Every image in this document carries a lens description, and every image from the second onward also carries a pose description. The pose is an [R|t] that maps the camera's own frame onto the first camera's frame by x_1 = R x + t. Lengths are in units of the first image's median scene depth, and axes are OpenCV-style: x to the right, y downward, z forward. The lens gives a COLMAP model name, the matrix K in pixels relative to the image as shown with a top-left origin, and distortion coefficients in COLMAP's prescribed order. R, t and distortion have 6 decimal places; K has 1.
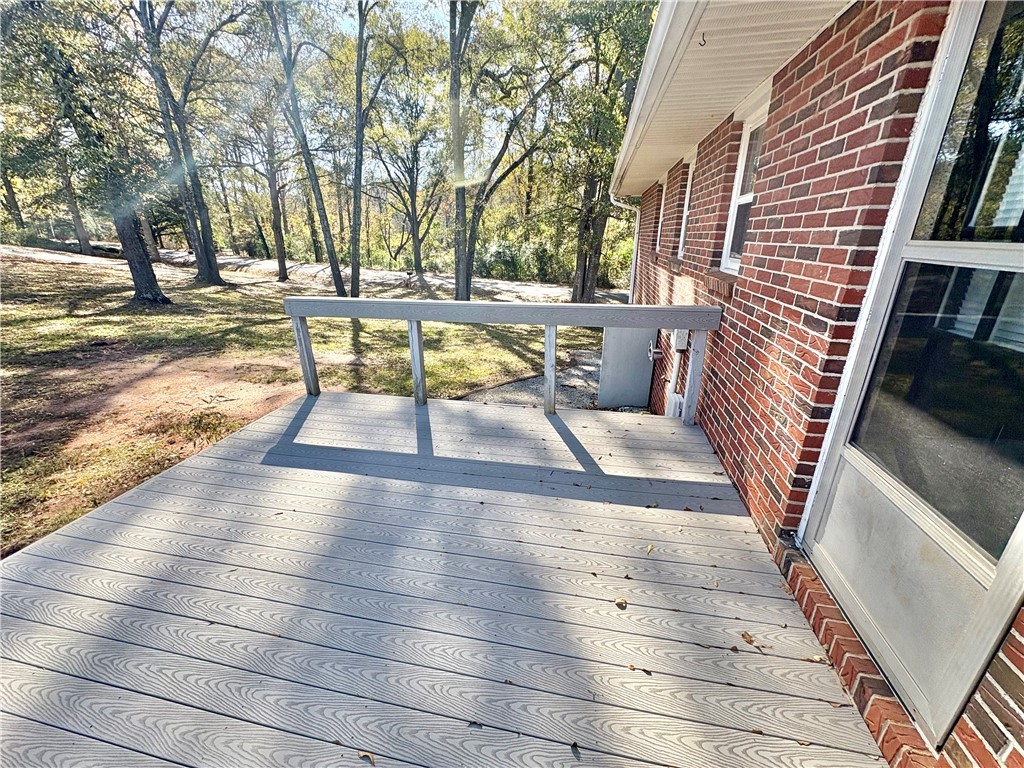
lens RADIAL K [[405.7, 0, 510.4], [0, 405.7, 382.8], [0, 0, 1]] dist [0.000312, 0.000677]
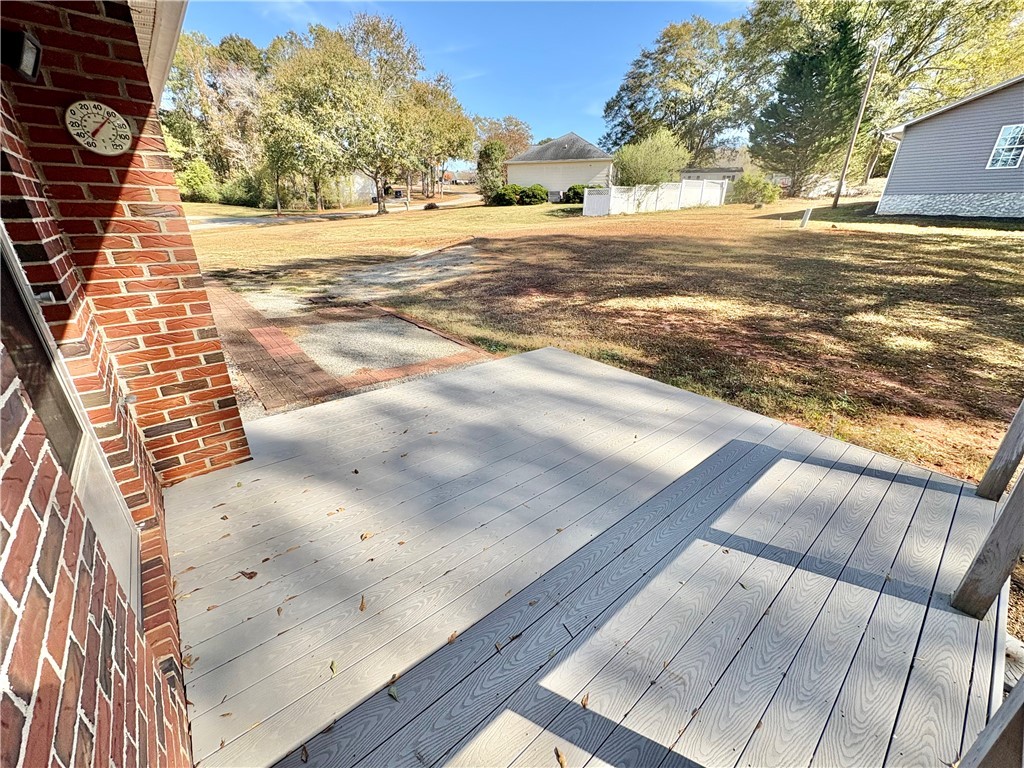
lens RADIAL K [[405.7, 0, 509.3], [0, 405.7, 385.3], [0, 0, 1]] dist [0.000312, 0.000677]
pose [[-0.609652, 0.310961, -0.729128, 0.345662], [-0.282658, 0.774086, 0.566476, -0.259328], [0.740560, 0.551447, -0.384028, 0.716479]]
